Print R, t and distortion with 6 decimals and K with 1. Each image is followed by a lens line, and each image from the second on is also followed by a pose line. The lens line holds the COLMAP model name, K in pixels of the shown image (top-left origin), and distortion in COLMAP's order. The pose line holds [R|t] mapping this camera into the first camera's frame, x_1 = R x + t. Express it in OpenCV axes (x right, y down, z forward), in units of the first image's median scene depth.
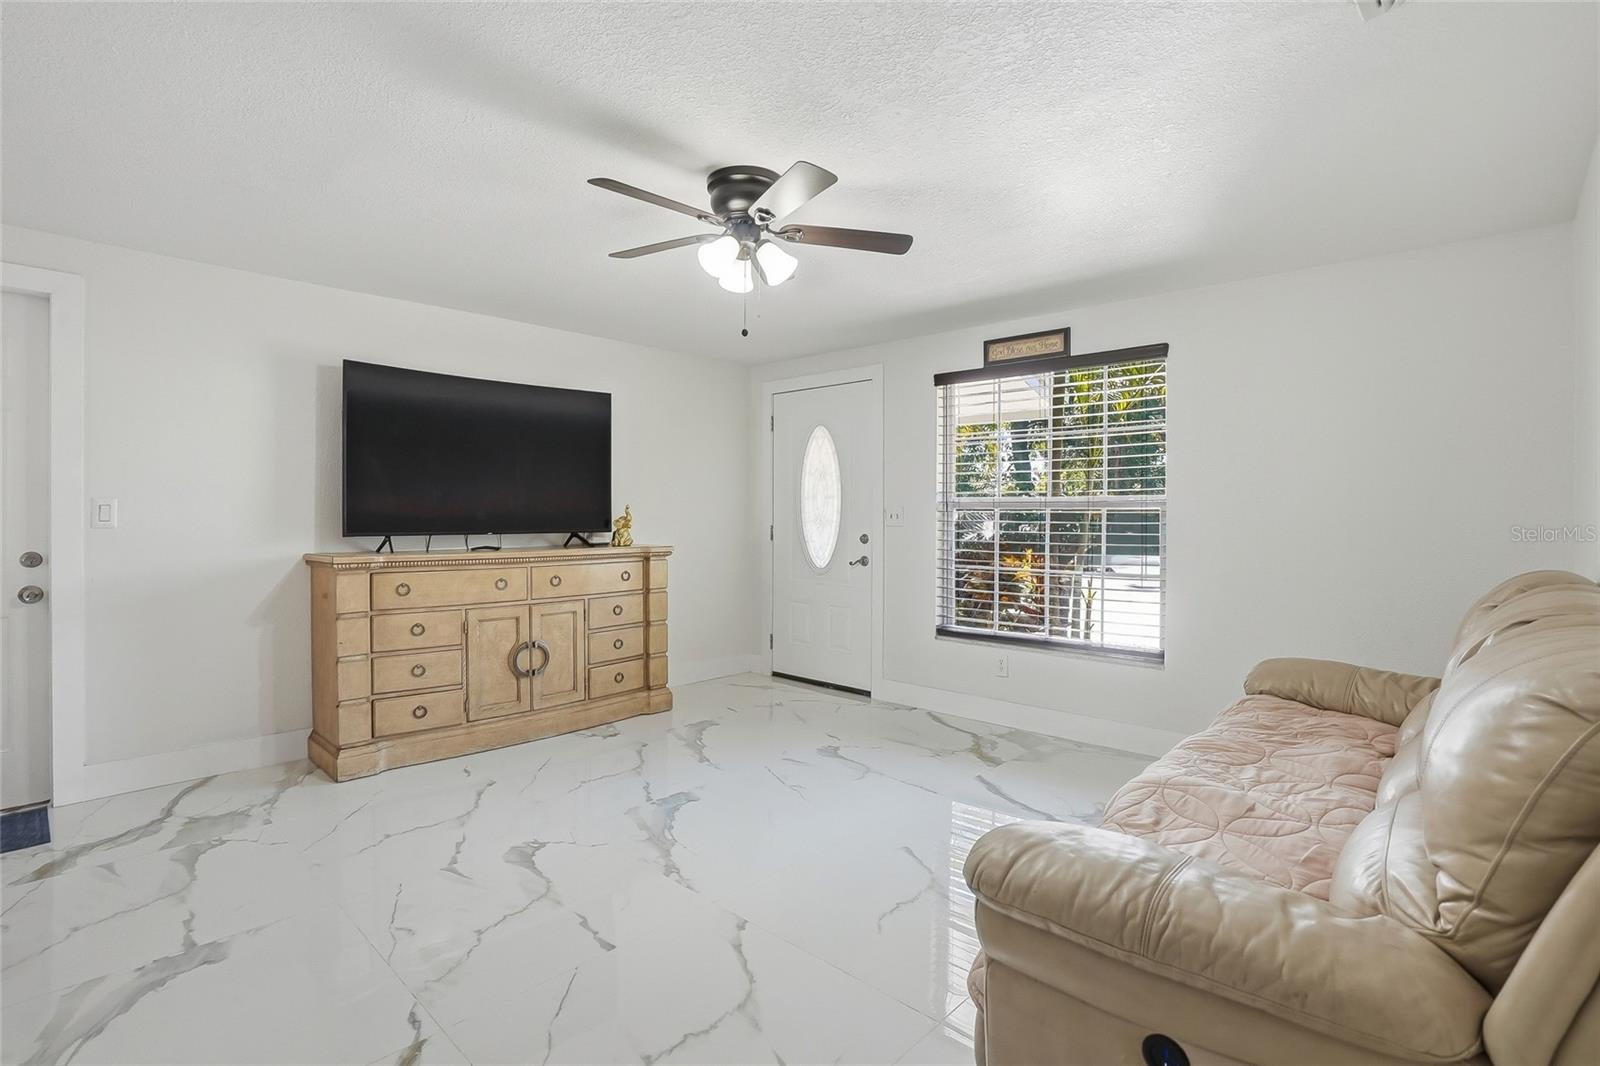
lens RADIAL K [[748.2, 0, 802.2], [0, 748.2, 529.6], [0, 0, 1]] dist [-0.059256, 0.021563]
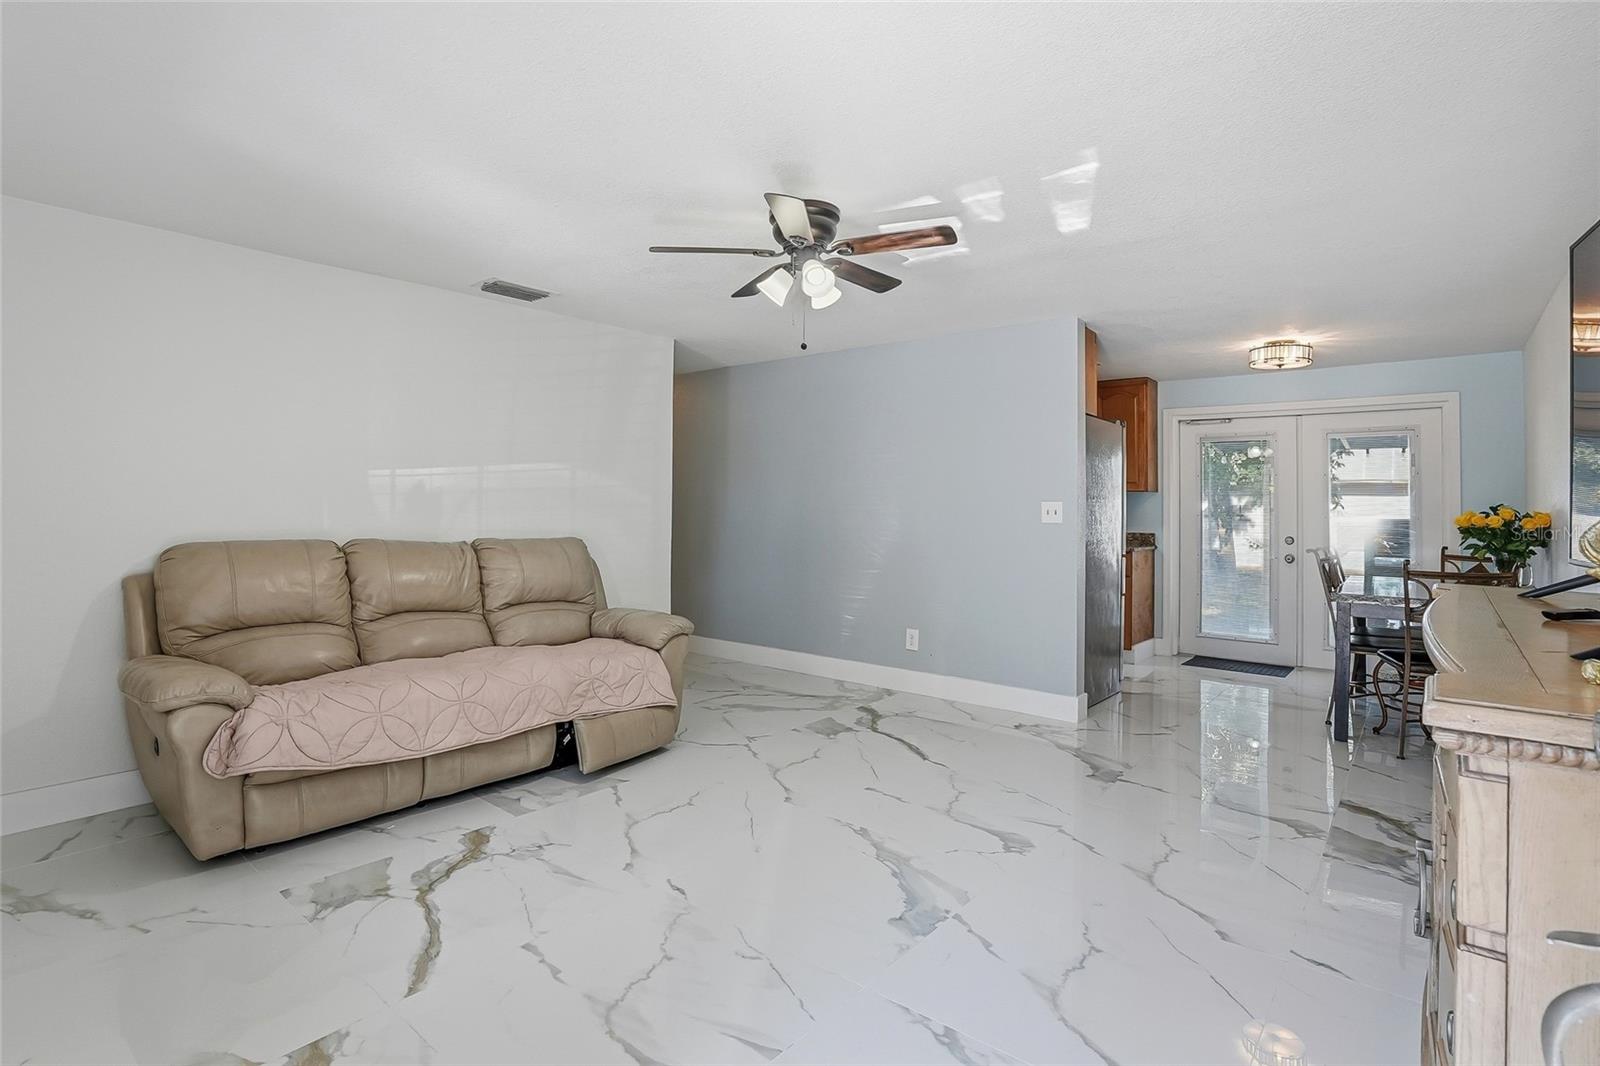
lens RADIAL K [[748.2, 0, 802.2], [0, 748.2, 529.6], [0, 0, 1]] dist [-0.059256, 0.021563]
pose [[-0.998162, -0.022916, -0.056098, -0.015698], [-0.025106, 0.998938, 0.038644, -0.027266], [0.055153, 0.039981, -0.997677, 1.970177]]
